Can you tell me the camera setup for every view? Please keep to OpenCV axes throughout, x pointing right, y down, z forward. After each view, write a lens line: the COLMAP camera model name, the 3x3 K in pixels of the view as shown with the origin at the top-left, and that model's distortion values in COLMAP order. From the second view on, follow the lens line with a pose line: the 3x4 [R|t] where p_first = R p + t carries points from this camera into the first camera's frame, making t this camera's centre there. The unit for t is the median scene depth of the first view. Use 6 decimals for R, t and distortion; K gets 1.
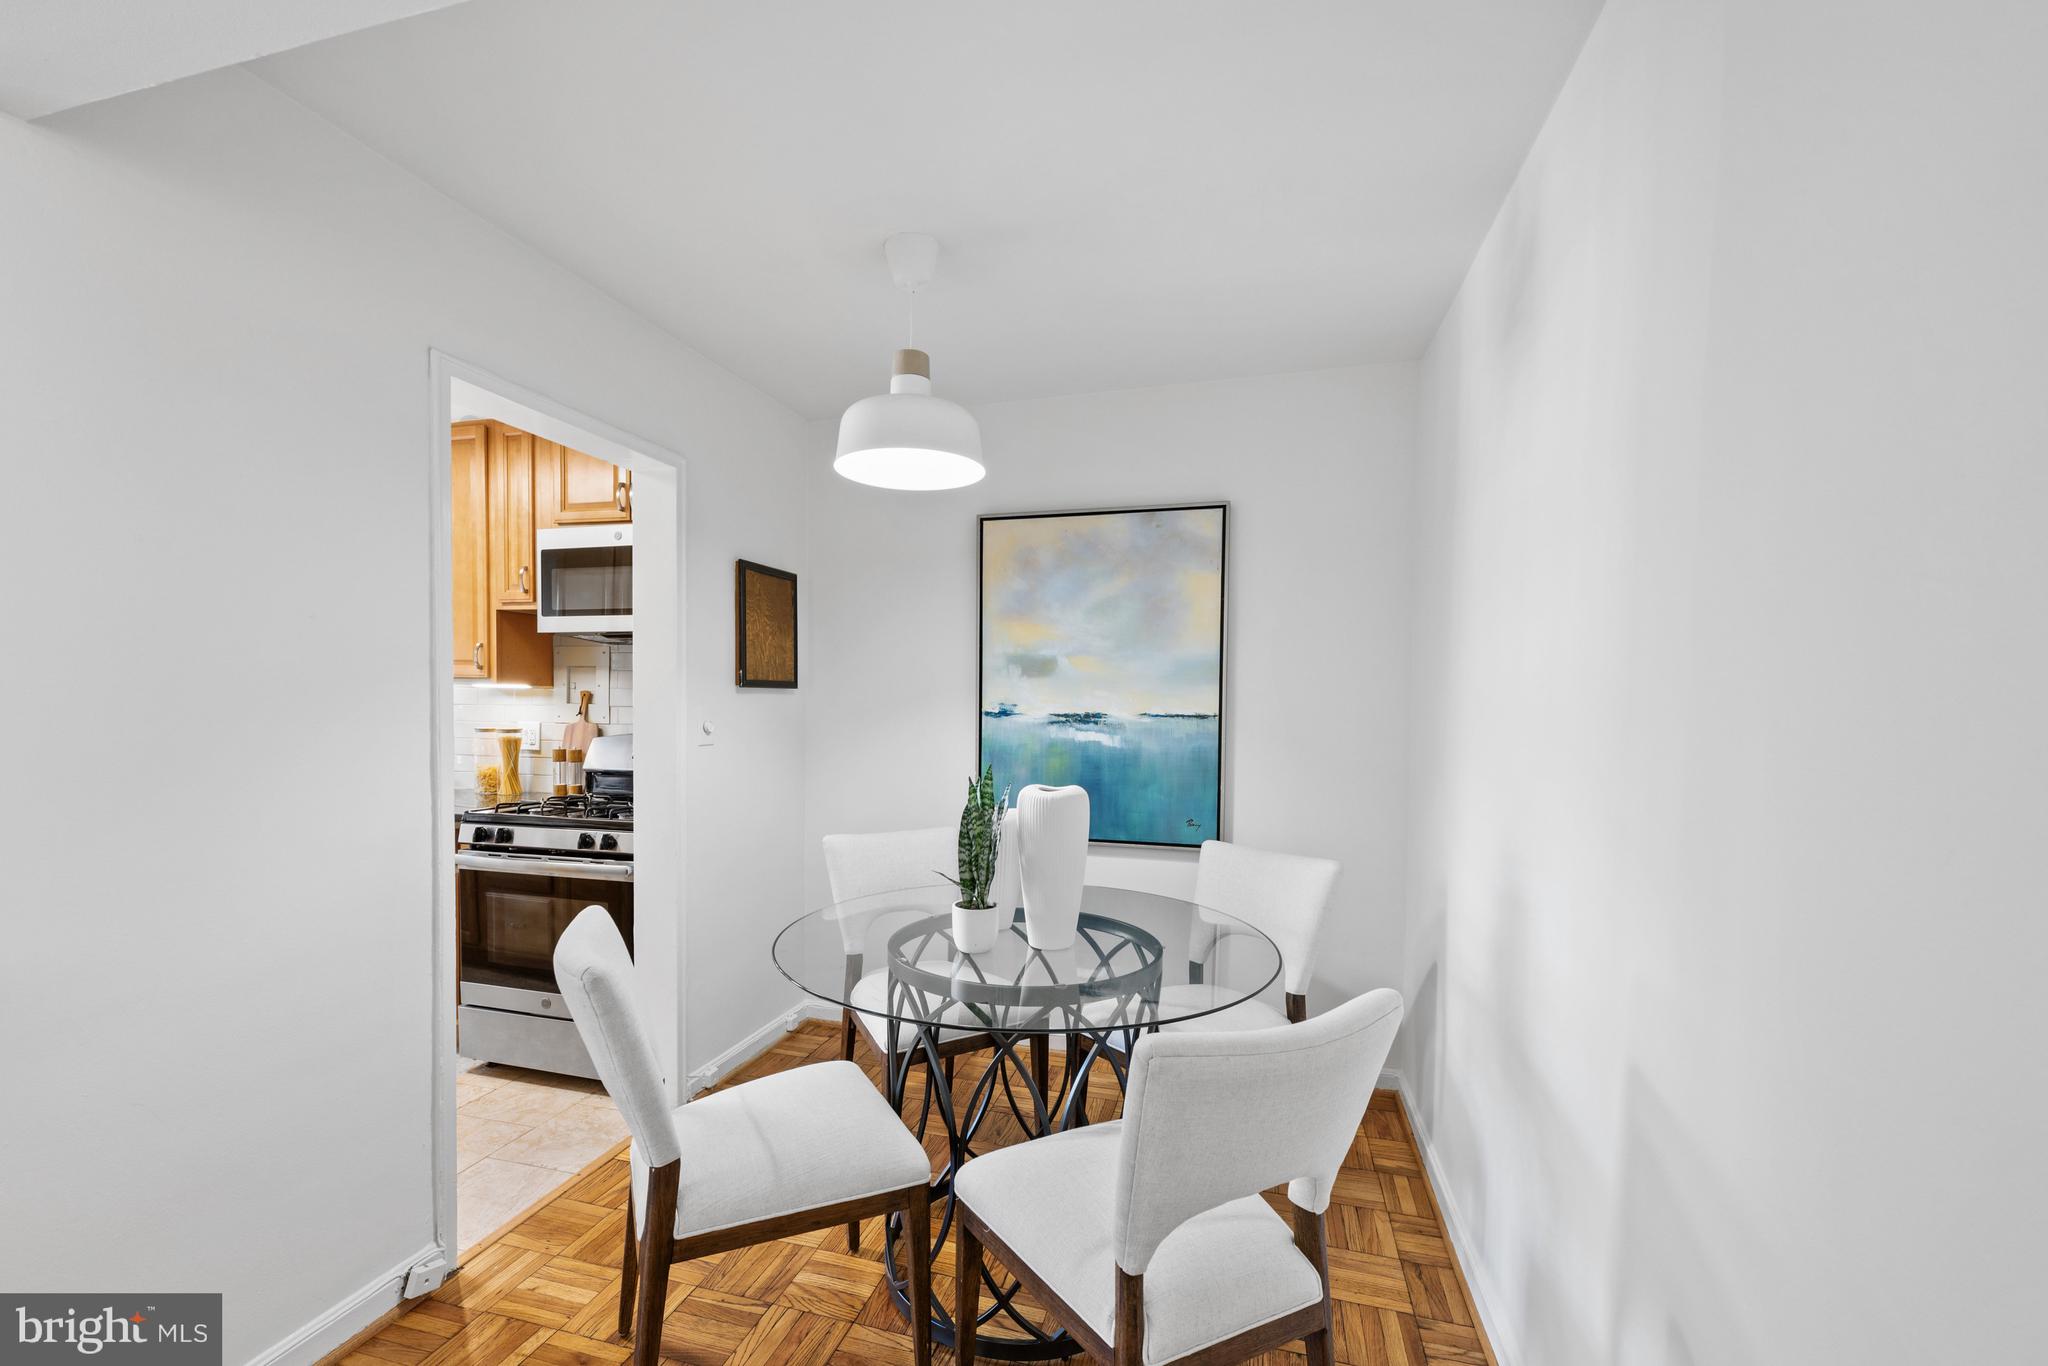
lens RADIAL K [[818.0, 0, 1005.2], [0, 818.0, 731.4], [0, 0, 1]] dist [-0.000645, -0.000001]
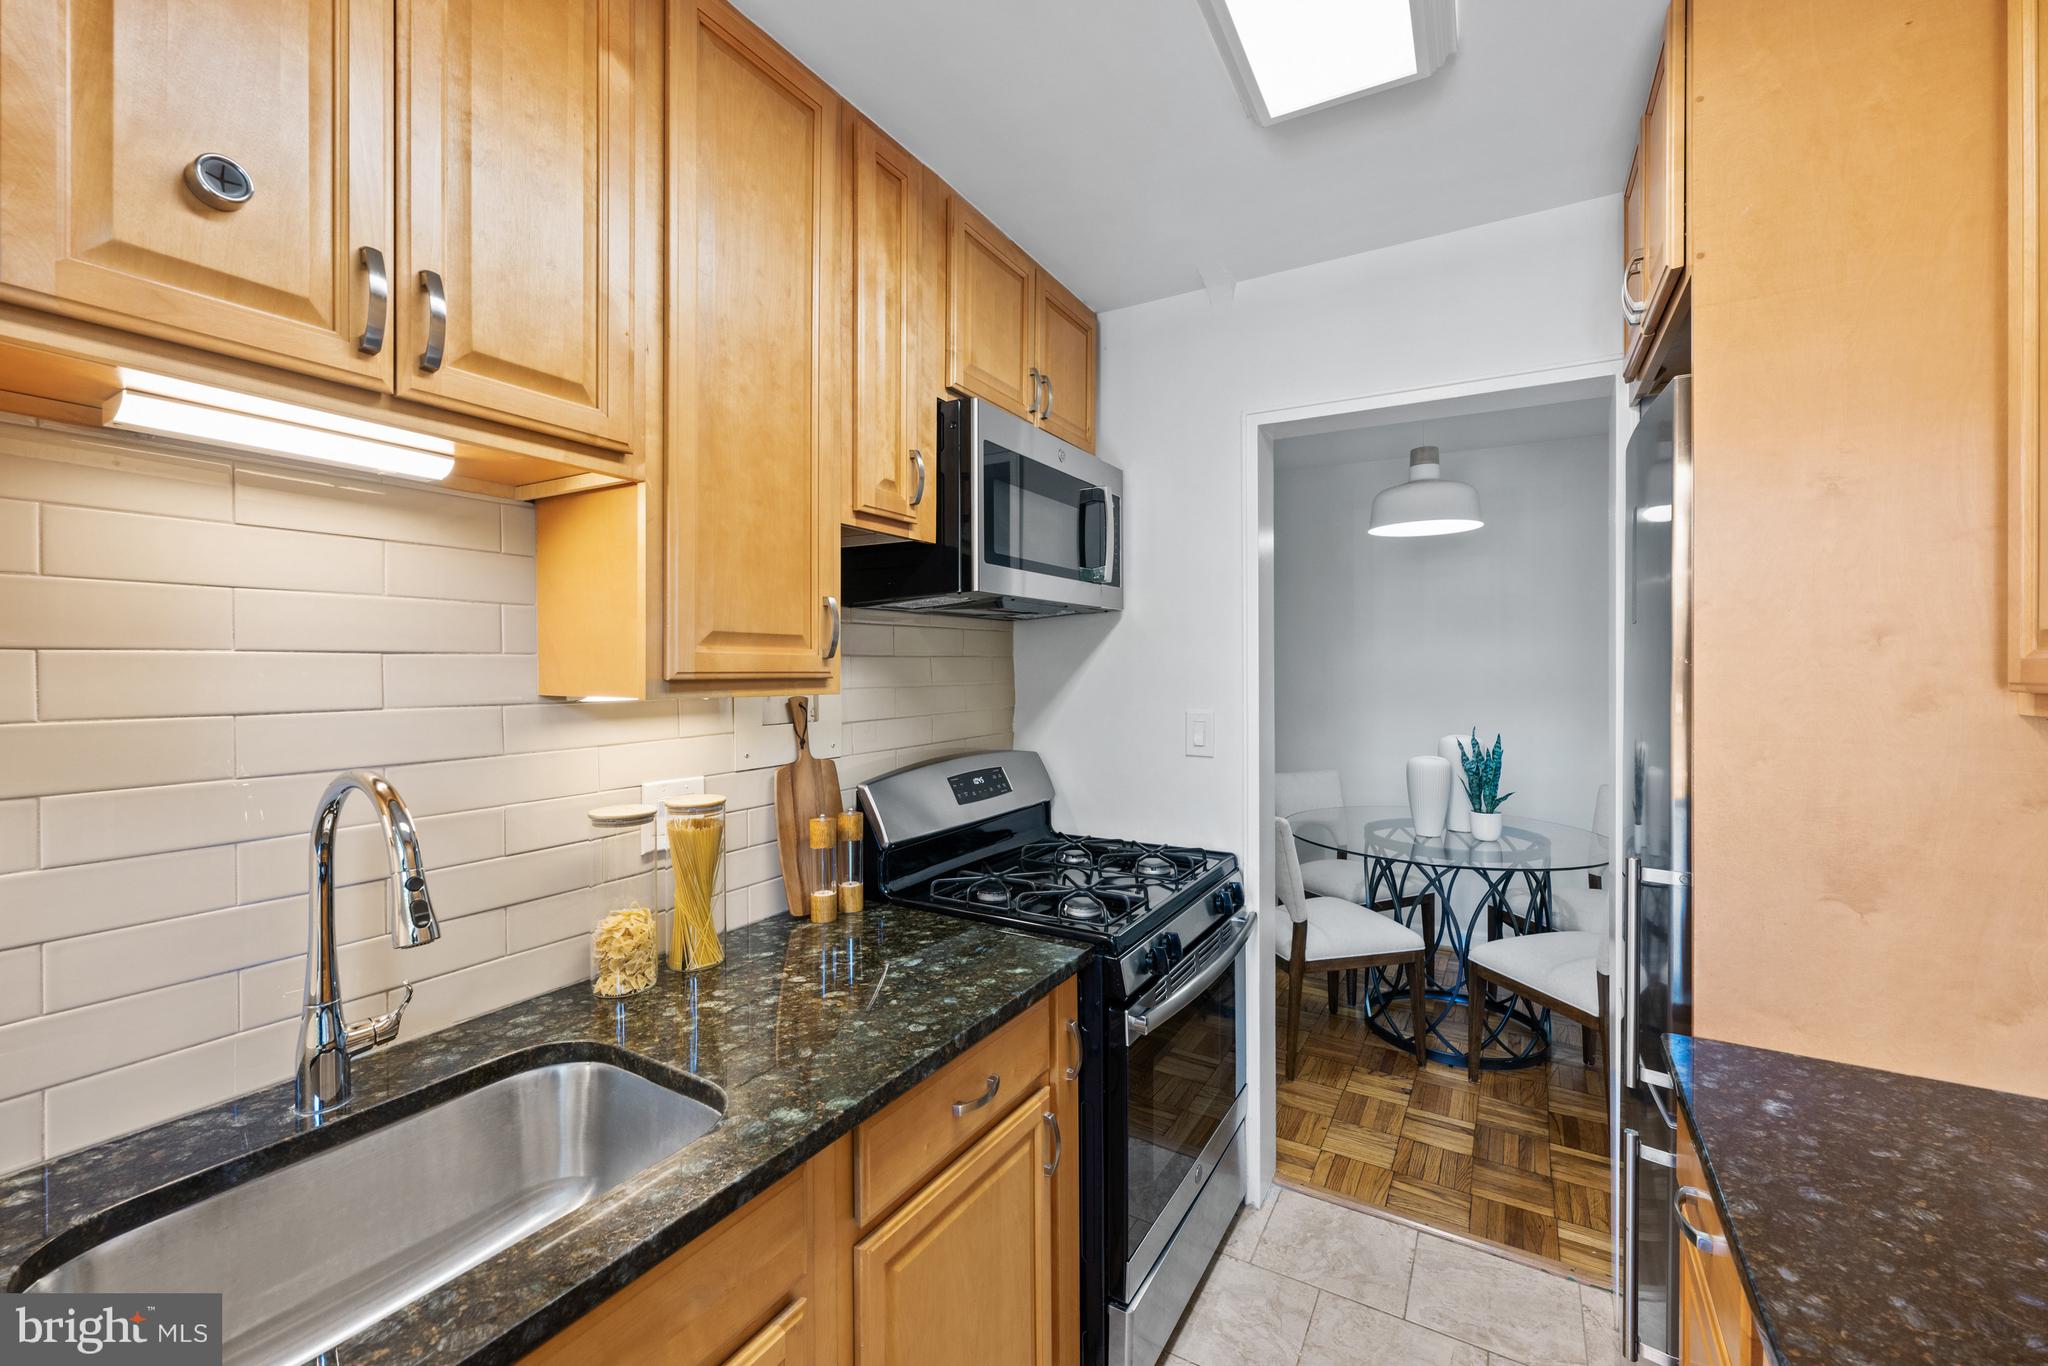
lens RADIAL K [[823.9, 0, 1033.5], [0, 823.9, 673.5], [0, 0, 1]] dist [-0.001349, 0.000005]
pose [[0.251747, -0.022699, 0.967527, -2.906661], [0.040254, 0.999105, 0.012966, -0.197295], [-0.966956, 0.035682, 0.252435, 2.230184]]
